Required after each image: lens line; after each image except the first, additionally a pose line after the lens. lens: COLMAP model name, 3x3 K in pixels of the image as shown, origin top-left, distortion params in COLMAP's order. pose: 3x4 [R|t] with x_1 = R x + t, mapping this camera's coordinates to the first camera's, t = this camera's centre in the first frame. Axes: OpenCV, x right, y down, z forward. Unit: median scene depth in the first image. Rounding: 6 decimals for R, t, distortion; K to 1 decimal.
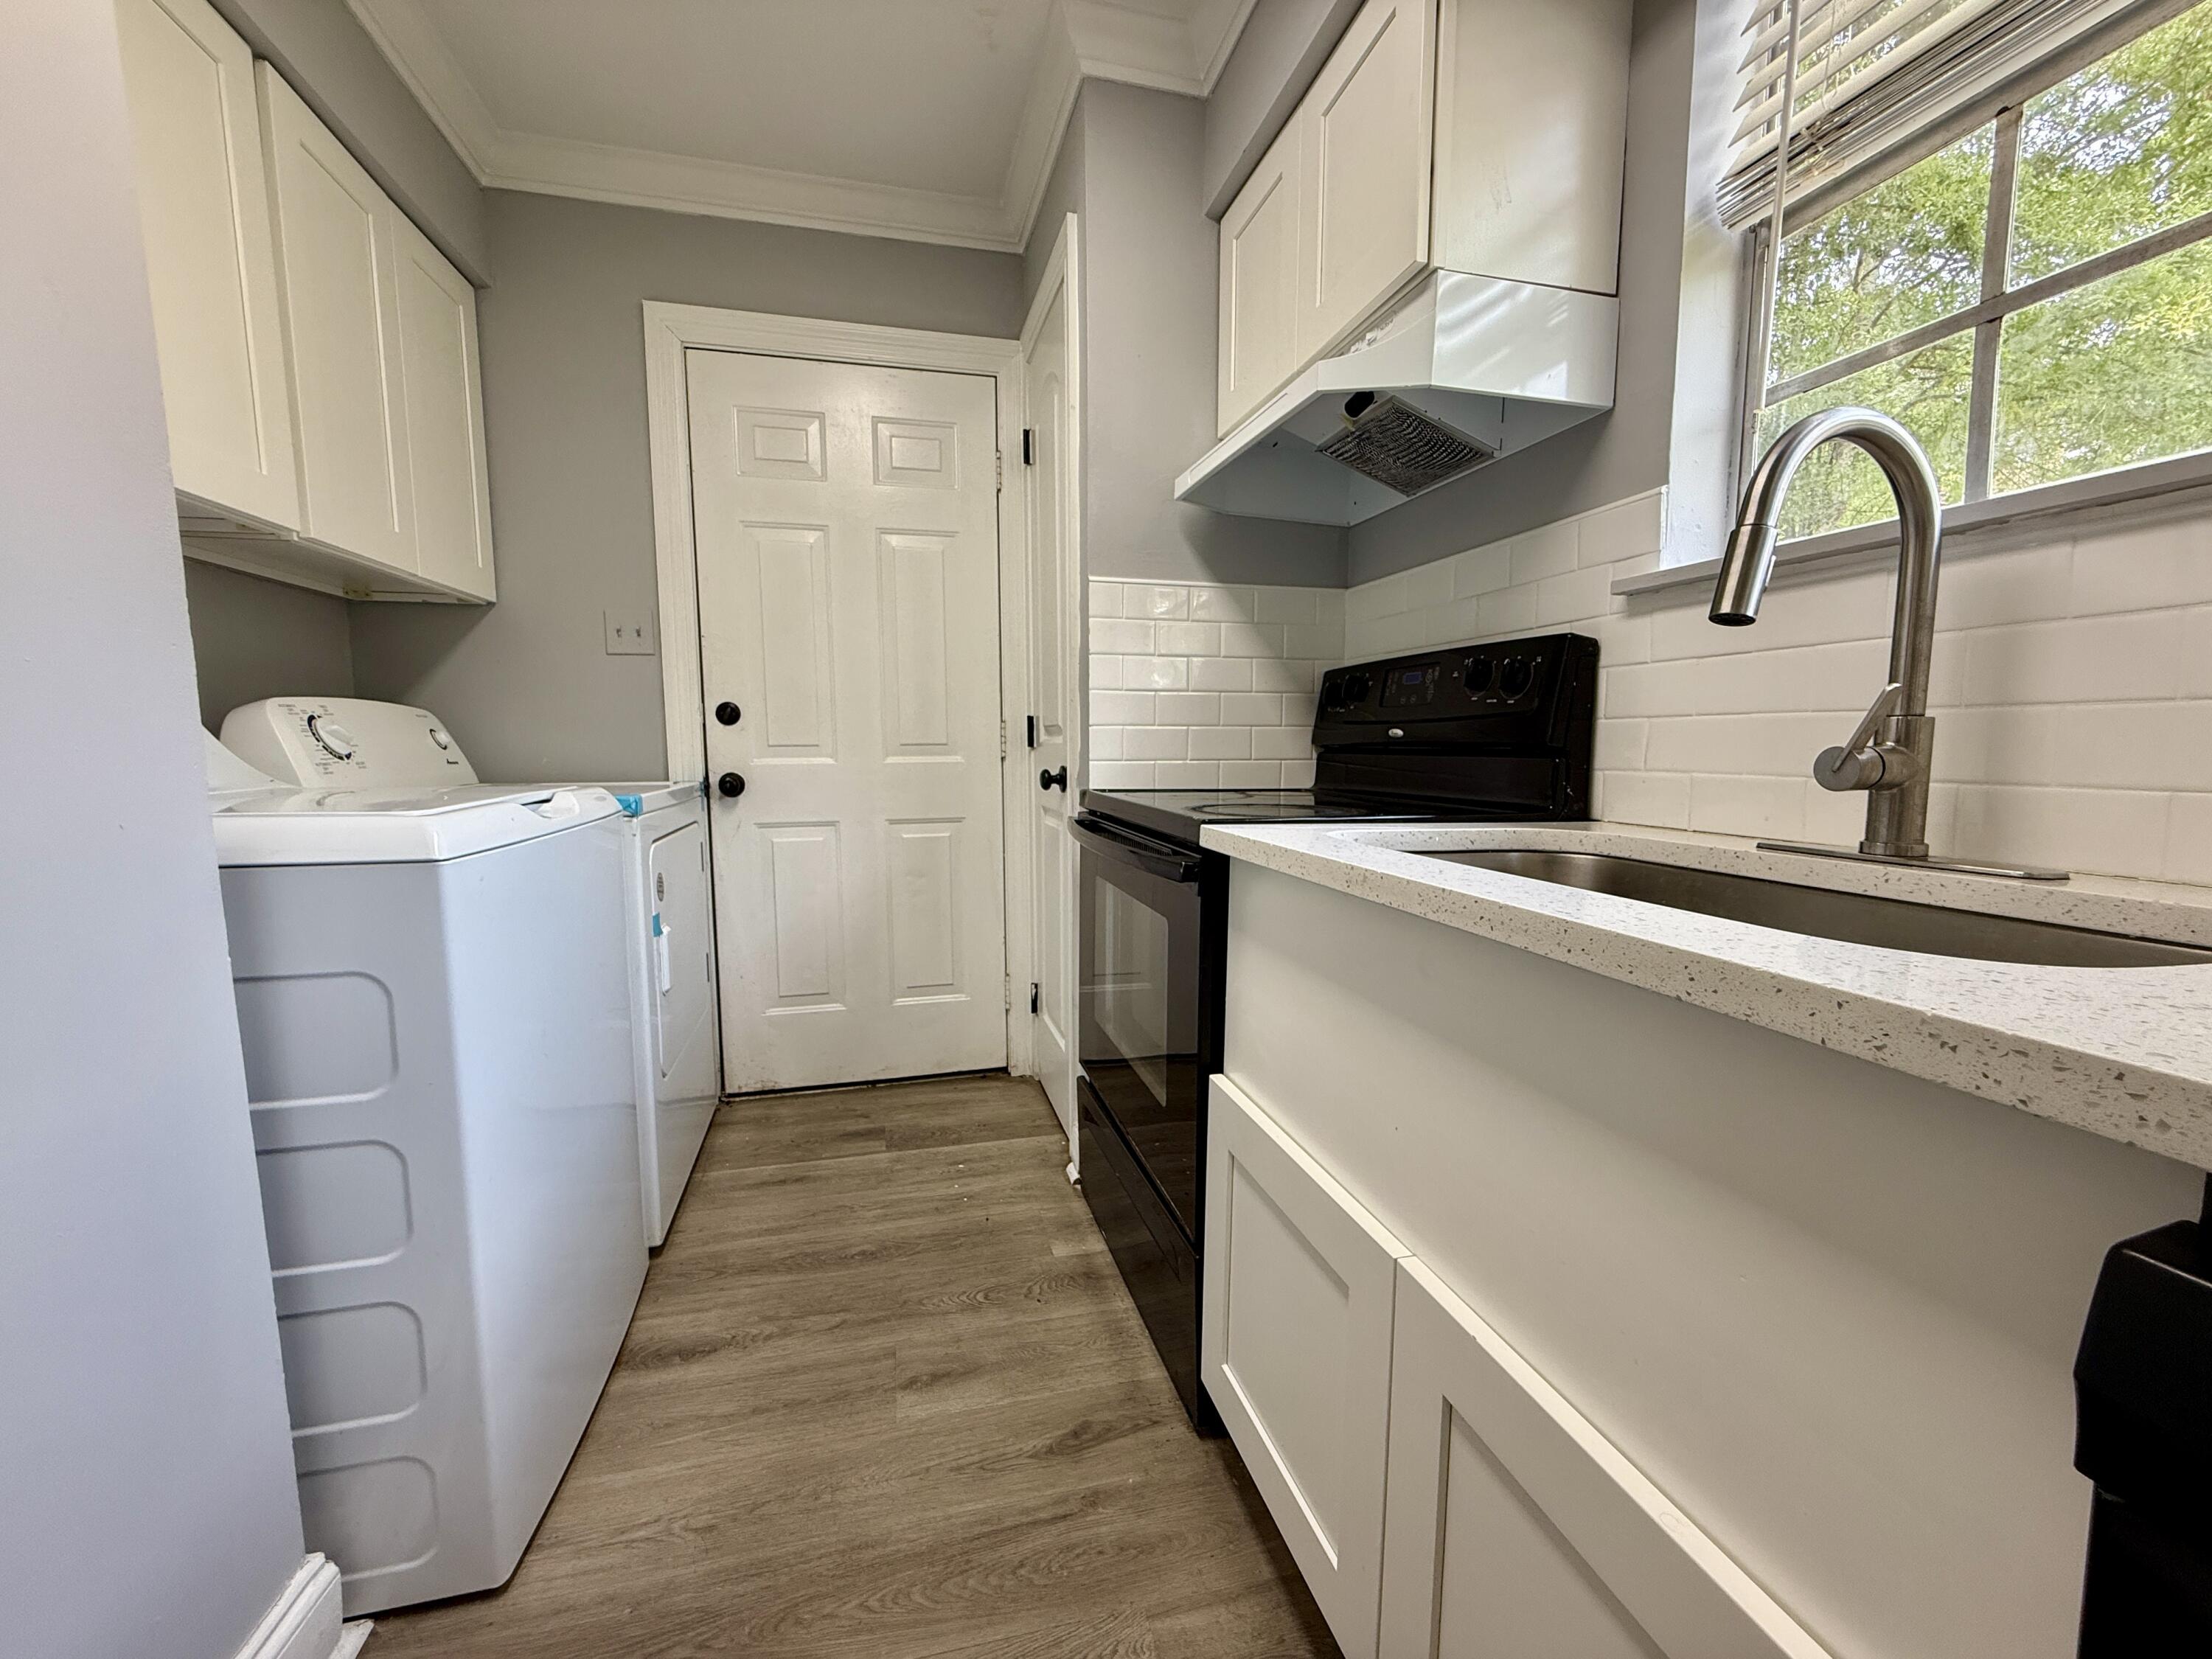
lens RADIAL K [[883.0, 0, 1103.4], [0, 883.0, 834.7], [0, 0, 1]] dist [0.000752, -0.000157]
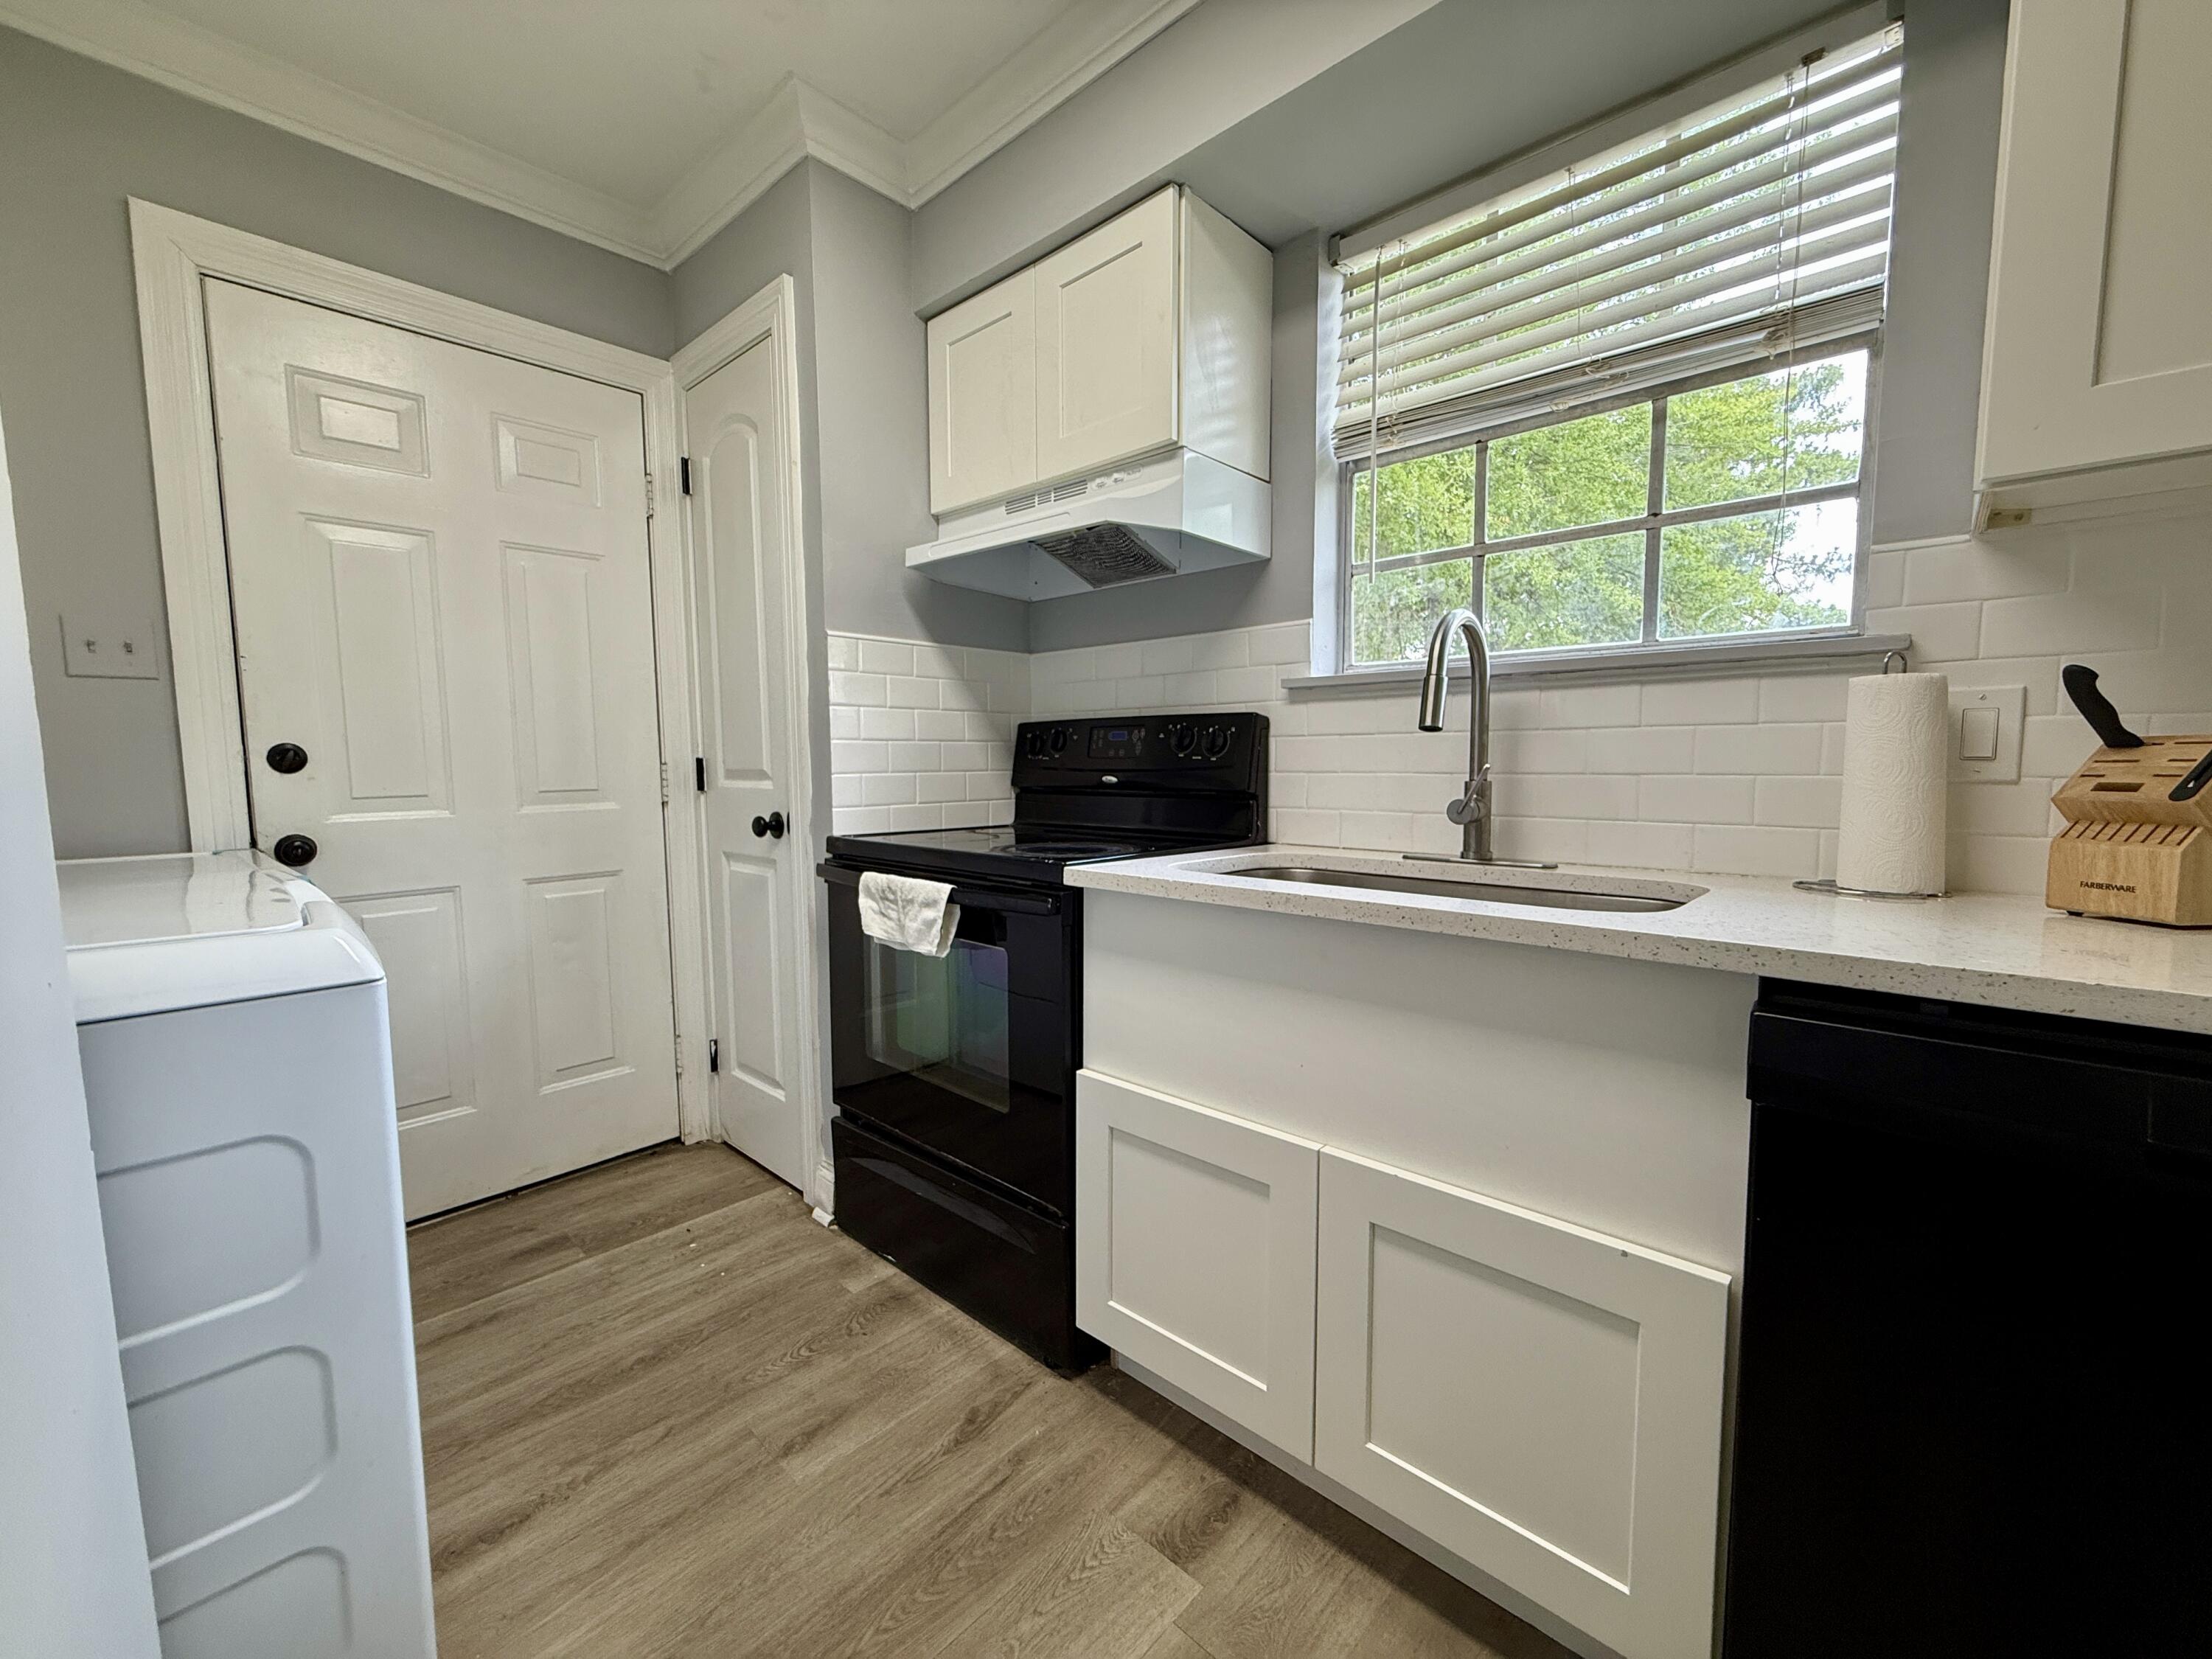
lens RADIAL K [[883.0, 0, 1103.4], [0, 883.0, 834.7], [0, 0, 1]] dist [0.000752, -0.000157]
pose [[0.839003, -0.051957, 0.541640, -0.390140], [0.062672, 0.998033, -0.001343, -0.039564], [-0.540505, 0.035072, 0.840609, -0.044088]]
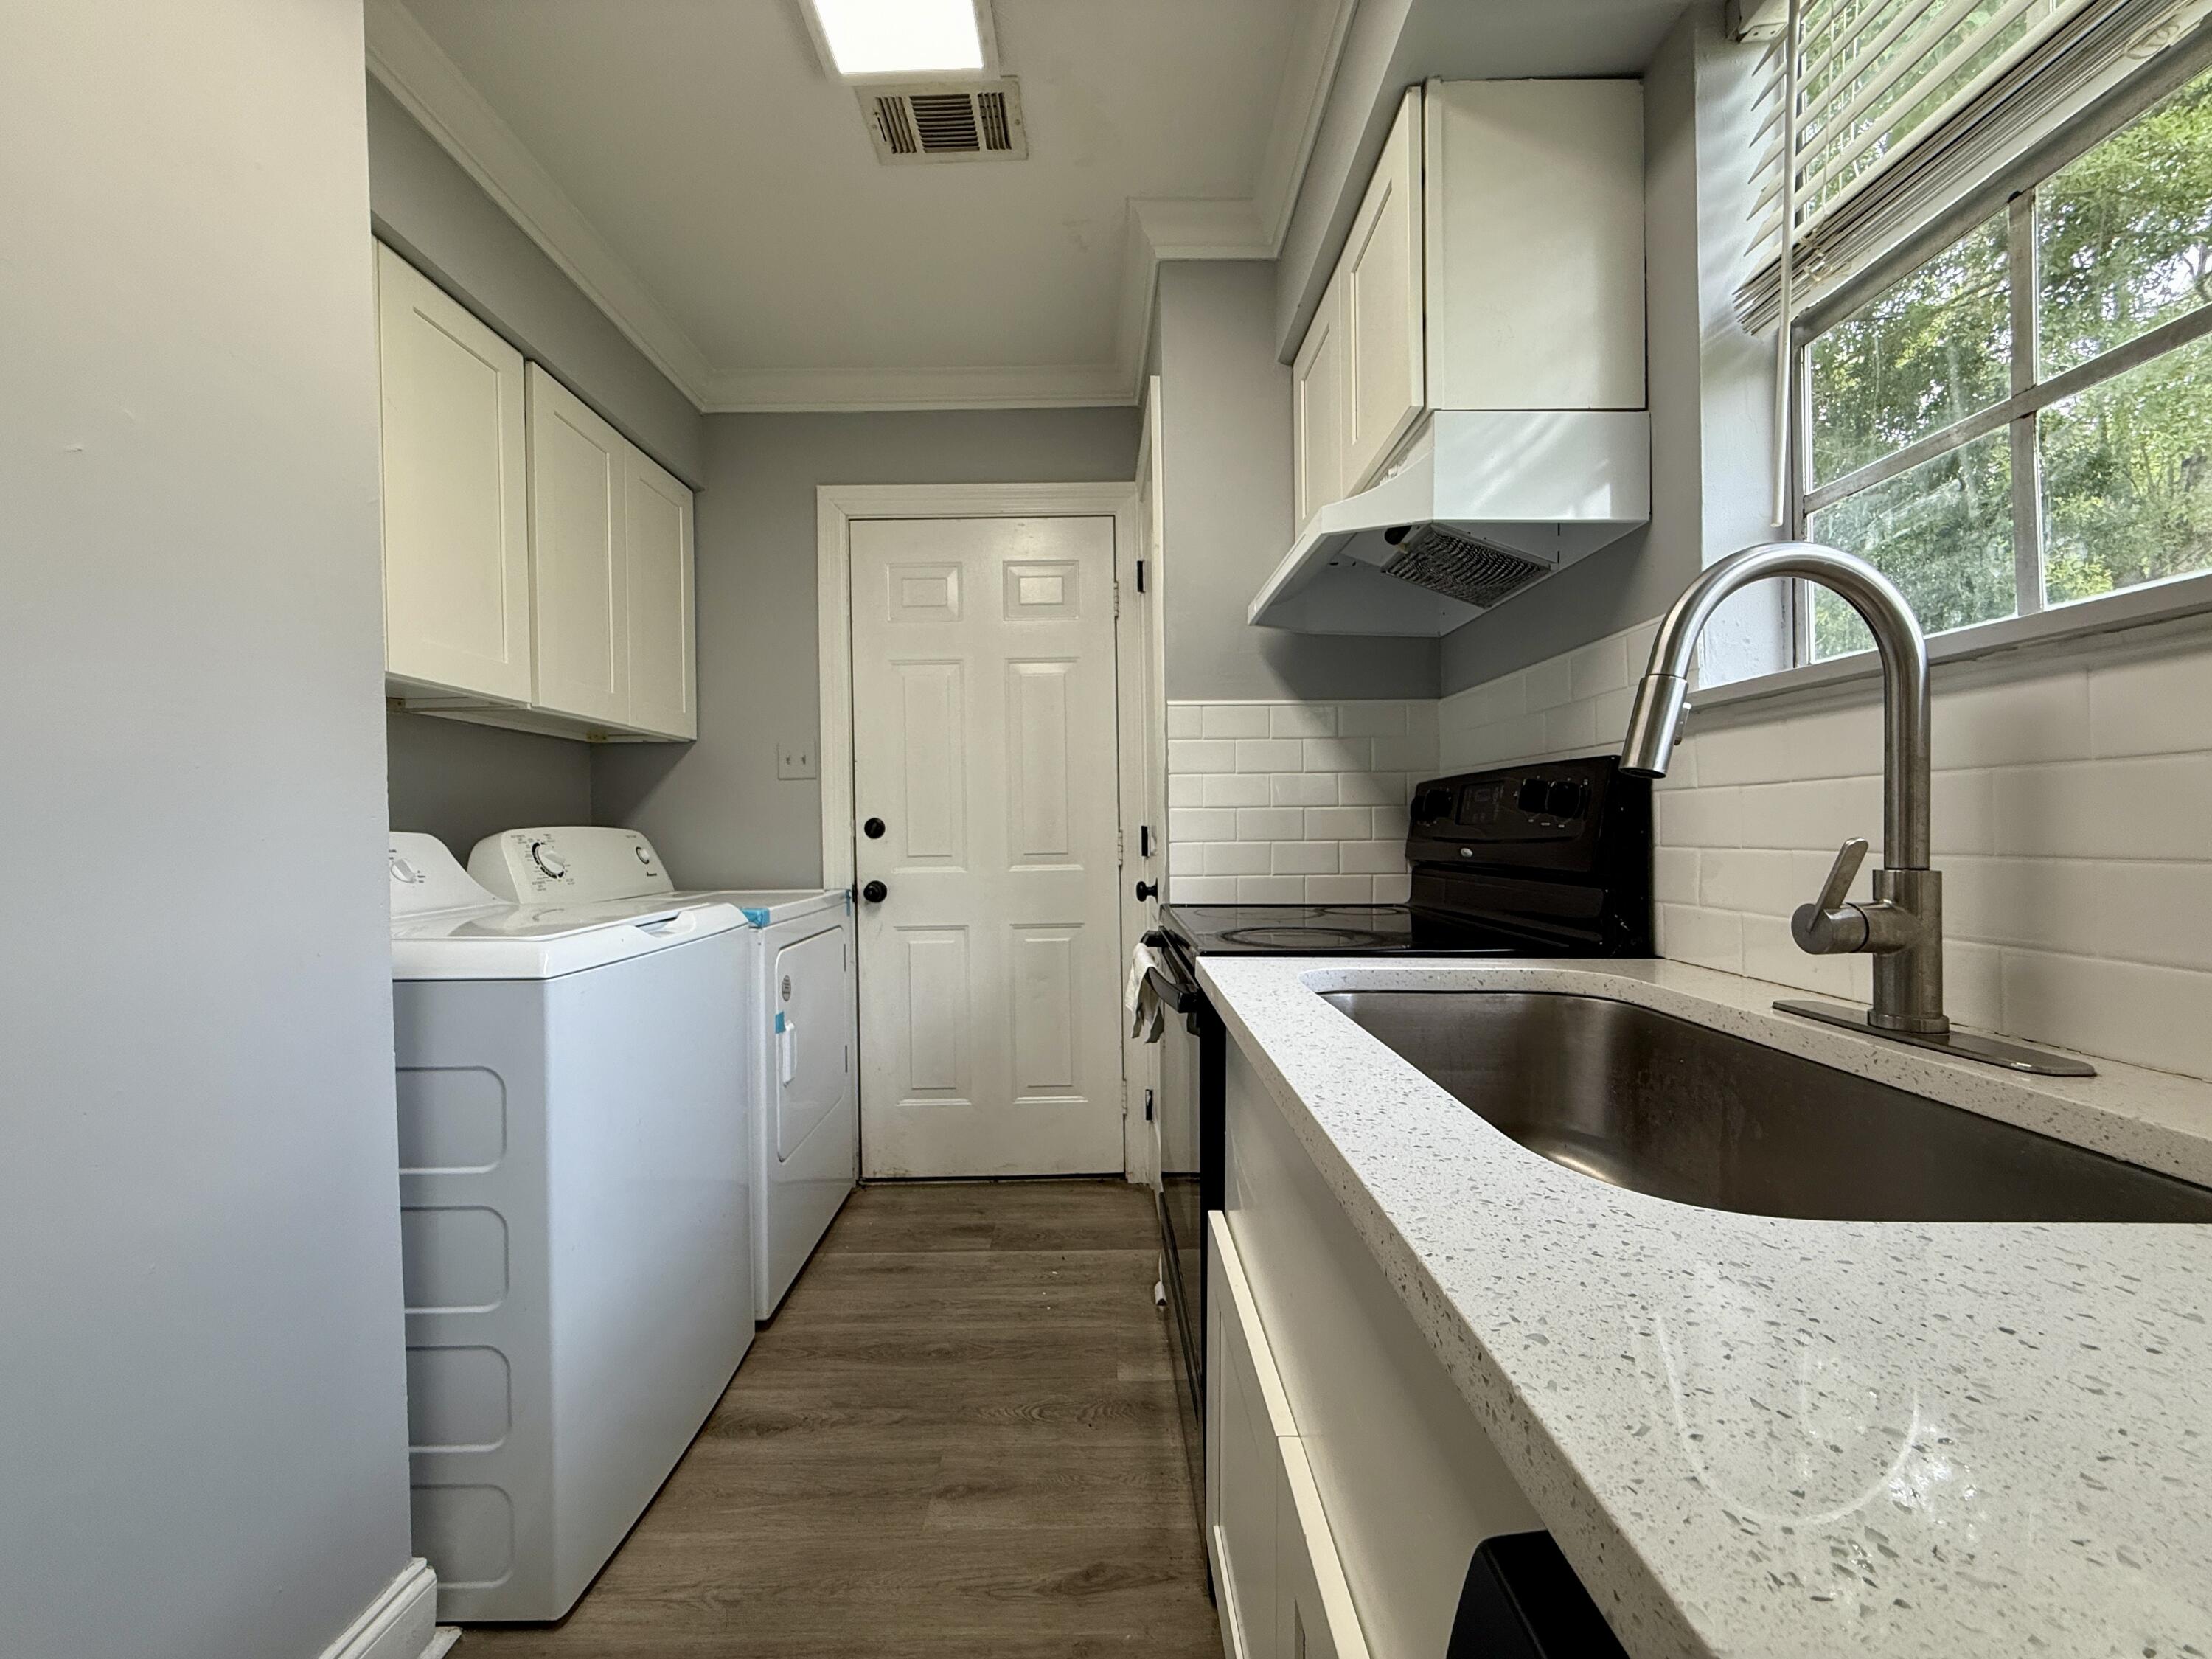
lens RADIAL K [[883.0, 0, 1103.4], [0, 883.0, 834.7], [0, 0, 1]] dist [0.000752, -0.000157]
pose [[0.971089, -0.008665, -0.238559, 0.195049], [-0.014640, 0.995298, -0.095744, -0.040725], [0.238267, 0.096468, 0.966397, -0.021637]]
